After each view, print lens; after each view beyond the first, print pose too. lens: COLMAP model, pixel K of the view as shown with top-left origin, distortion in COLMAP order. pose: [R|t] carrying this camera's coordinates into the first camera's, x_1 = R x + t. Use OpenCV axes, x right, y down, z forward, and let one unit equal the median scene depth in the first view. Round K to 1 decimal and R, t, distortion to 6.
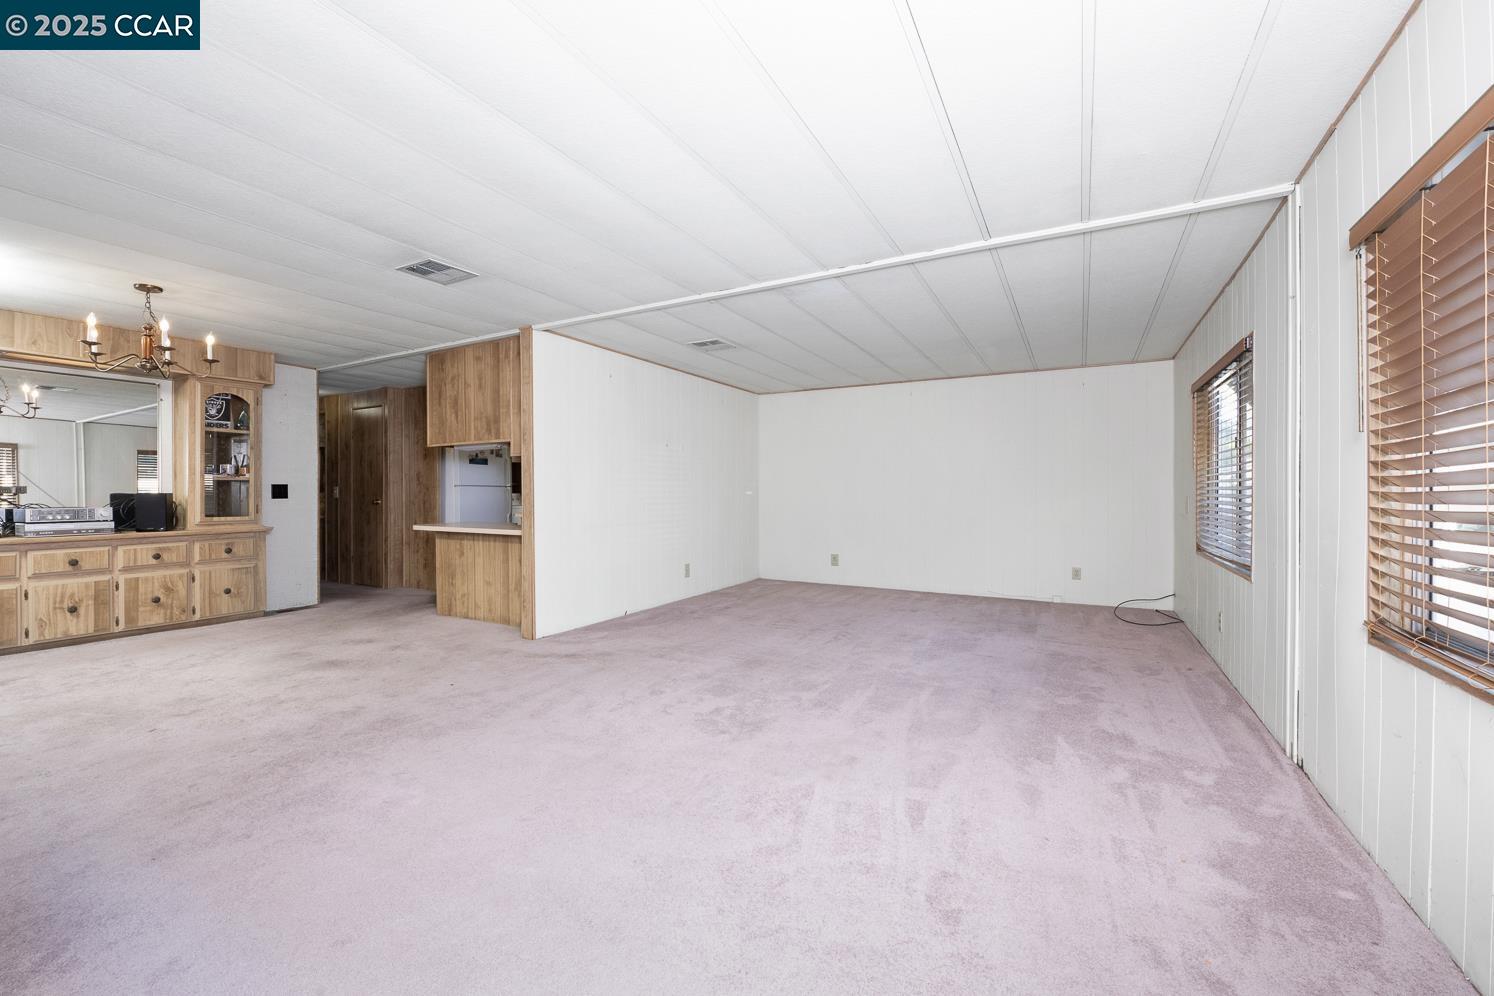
lens RADIAL K [[608.4, 0, 762.7], [0, 608.4, 495.6], [0, 0, 1]] dist [-0.012439, -0.000146]
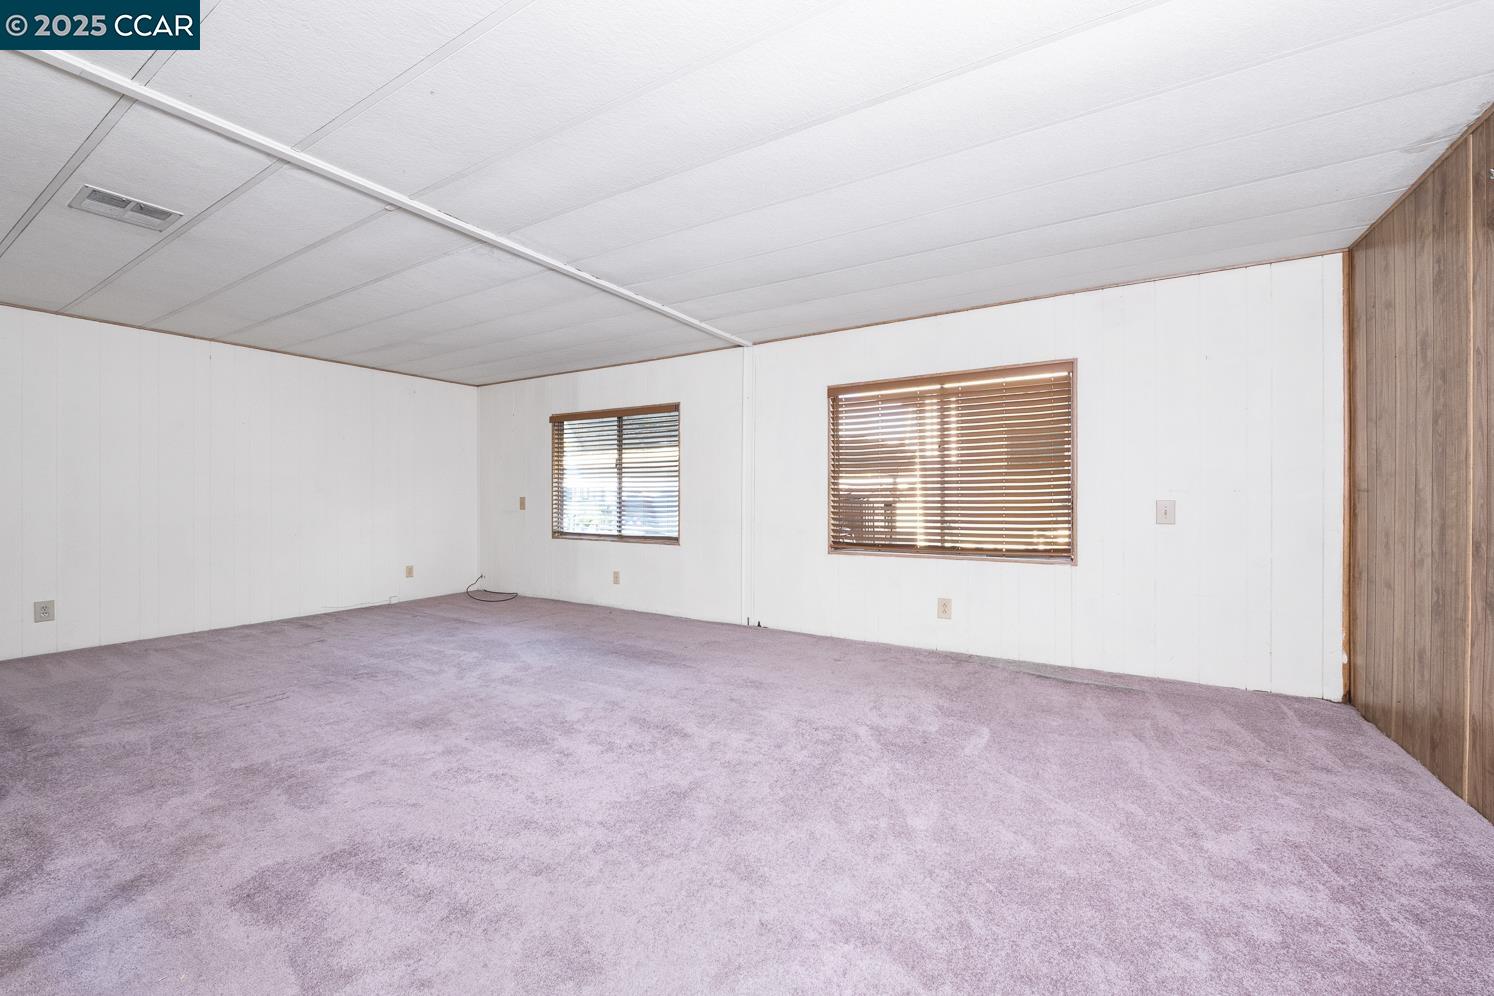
lens RADIAL K [[589.0, 0, 733.4], [0, 589.0, 495.1], [0, 0, 1]] dist [-0.010319, -0.000097]
pose [[0.065254, -0.000677, 0.997868, -0.610852], [0.003821, 0.999993, 0.000428, -0.001677], [-0.997861, 0.003785, 0.065256, 0.506982]]
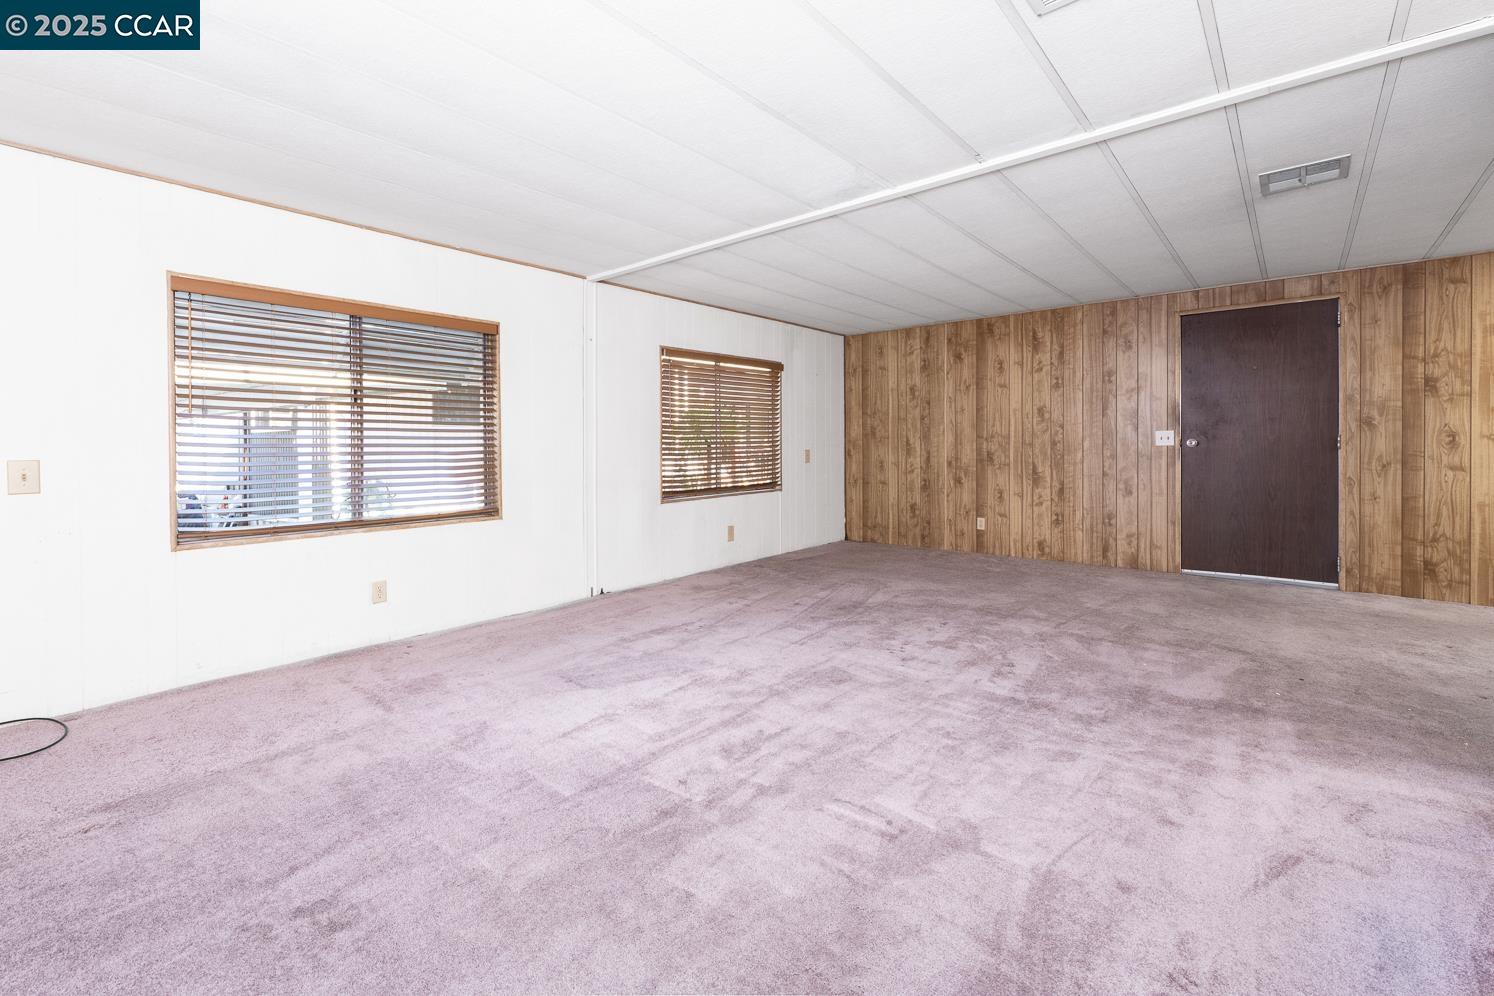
lens RADIAL K [[617.8, 0, 767.8], [0, 617.8, 449.7], [0, 0, 1]] dist [-0.001156, 0.000201]
pose [[-0.973727, 0.007663, 0.227588, -0.006283], [0.009770, 0.999919, 0.008135, -0.006002], [-0.227507, 0.010145, -0.973724, 1.514970]]
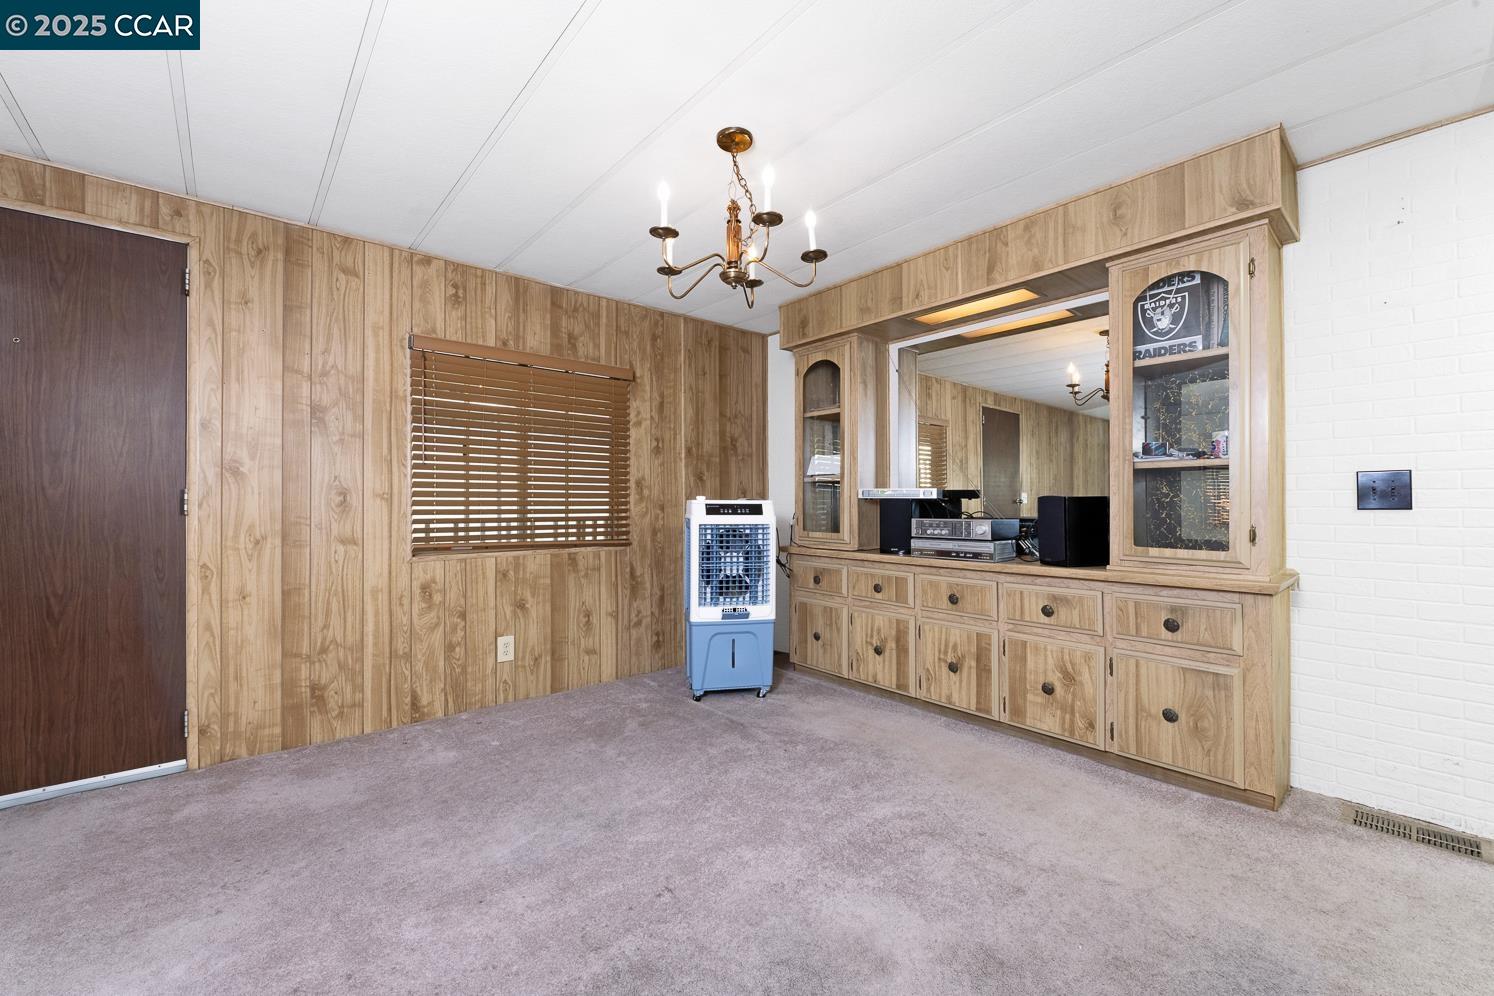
lens RADIAL K [[605.7, 0, 695.1], [0, 605.7, 497.9], [0, 0, 1]] dist [-0.012671, -0.000207]
pose [[-0.398240, -0.000531, -0.917281, -0.377227], [0.002149, 0.999997, -0.001512, -0.003357], [0.917279, -0.002573, -0.398238, 0.948927]]
